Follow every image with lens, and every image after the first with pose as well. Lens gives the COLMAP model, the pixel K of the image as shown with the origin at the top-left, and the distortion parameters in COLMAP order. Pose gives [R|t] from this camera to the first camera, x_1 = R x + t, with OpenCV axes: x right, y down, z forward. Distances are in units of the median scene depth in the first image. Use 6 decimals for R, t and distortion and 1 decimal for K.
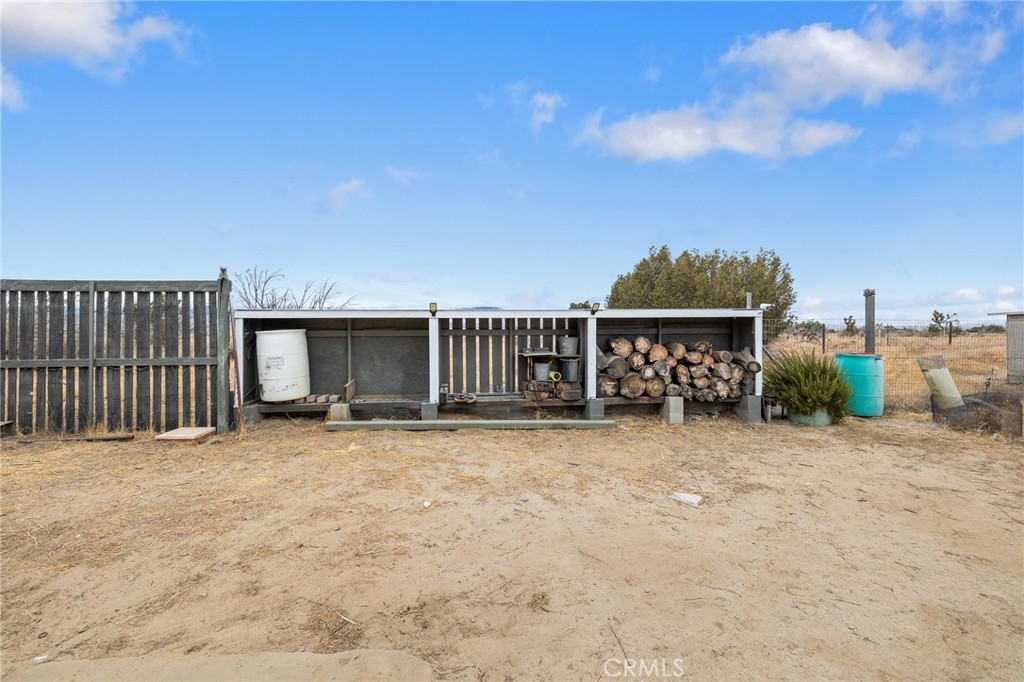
lens RADIAL K [[428.2, 0, 516.7], [0, 428.2, 324.1], [0, 0, 1]] dist [-0.002457, -0.000172]
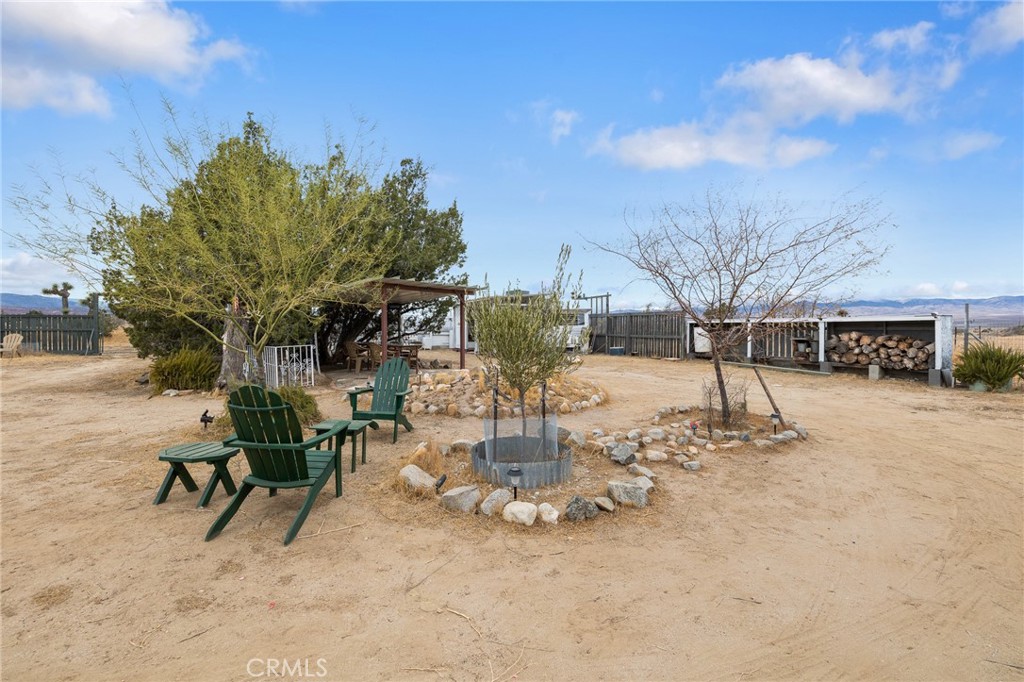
lens RADIAL K [[433.7, 0, 512.0], [0, 433.7, 341.0], [0, 0, 1]] dist [0.000096, -0.000079]
pose [[0.343890, 0.033236, -0.938421, 1.543204], [0.015850, 0.999026, 0.041190, -0.029064], [0.938876, -0.029039, 0.343029, -1.035787]]
